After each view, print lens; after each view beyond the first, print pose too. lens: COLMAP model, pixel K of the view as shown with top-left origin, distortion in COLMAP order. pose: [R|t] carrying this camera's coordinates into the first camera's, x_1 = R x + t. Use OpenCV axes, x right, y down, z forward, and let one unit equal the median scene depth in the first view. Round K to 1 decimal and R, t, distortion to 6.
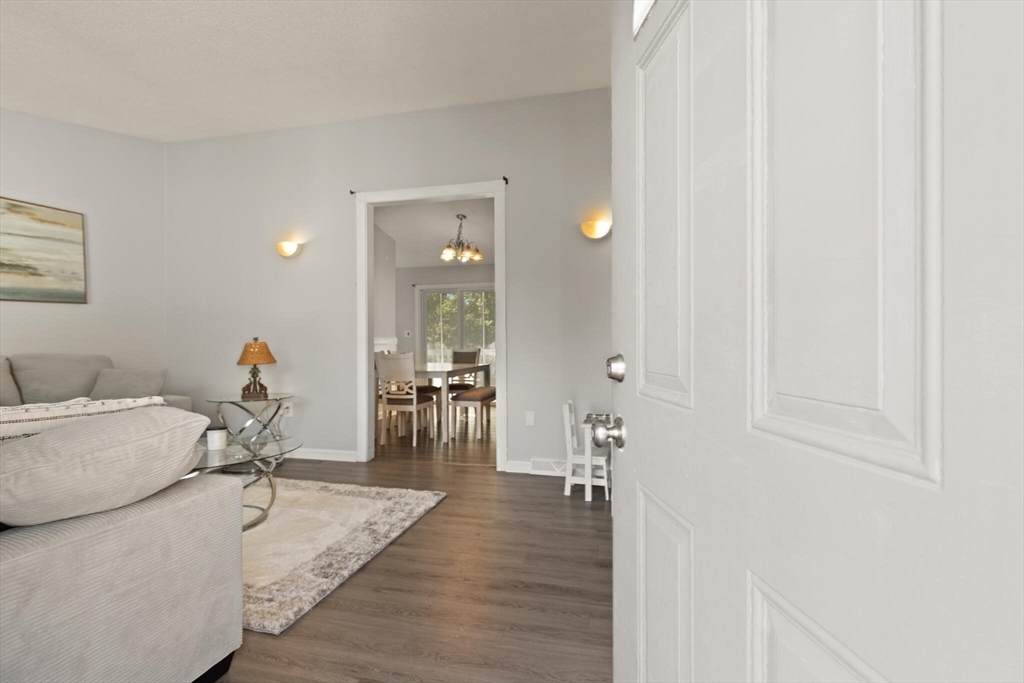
lens RADIAL K [[478.5, 0, 515.6], [0, 478.5, 338.1], [0, 0, 1]] dist [0.002542, -0.000257]
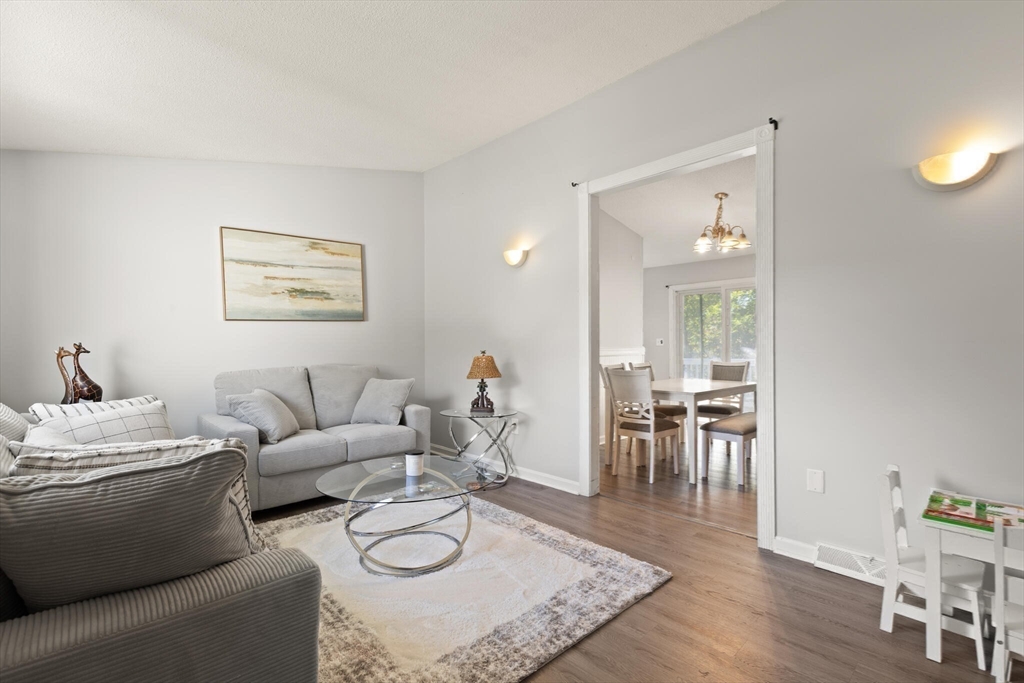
lens RADIAL K [[474.9, 0, 511.1], [0, 474.9, 346.4], [0, 0, 1]] dist [0.005721, -0.000399]
pose [[0.841333, 0.002371, -0.540511, 0.030320], [0.003863, 0.999938, 0.010399, -0.020705], [0.540503, -0.010837, 0.841272, 0.216931]]
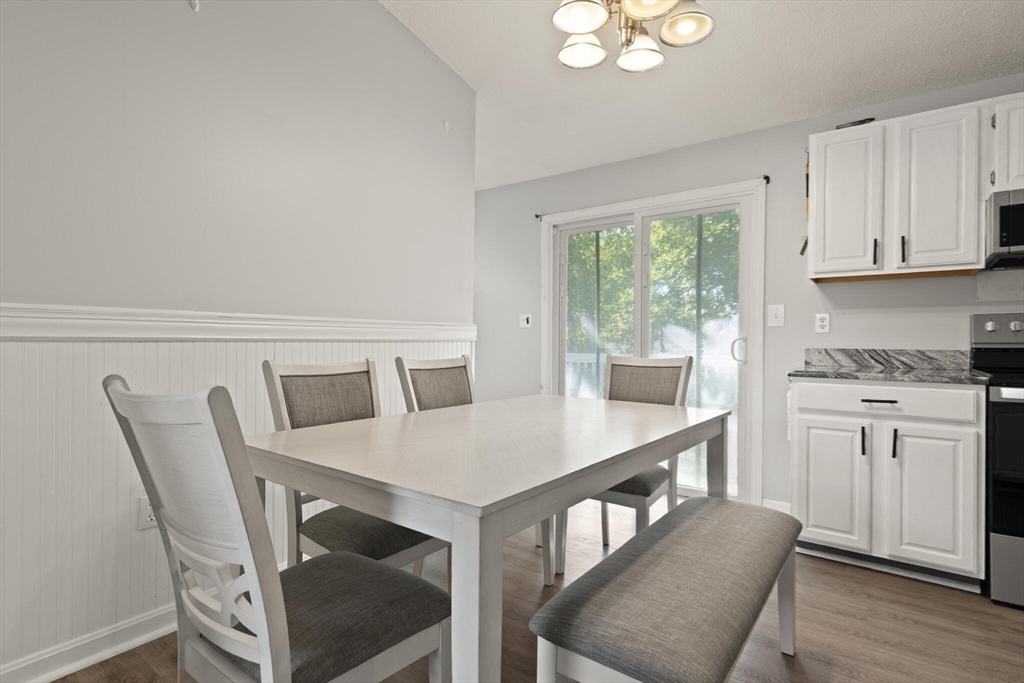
lens RADIAL K [[503.3, 0, 512.0], [0, 503.3, 341.5], [0, 0, 1]] dist [0.003274, -0.000495]
pose [[0.920216, 0.009492, -0.391297, -0.083936], [-0.007701, 0.999951, 0.006148, 0.016386], [0.391336, -0.002644, 0.920244, 1.022859]]
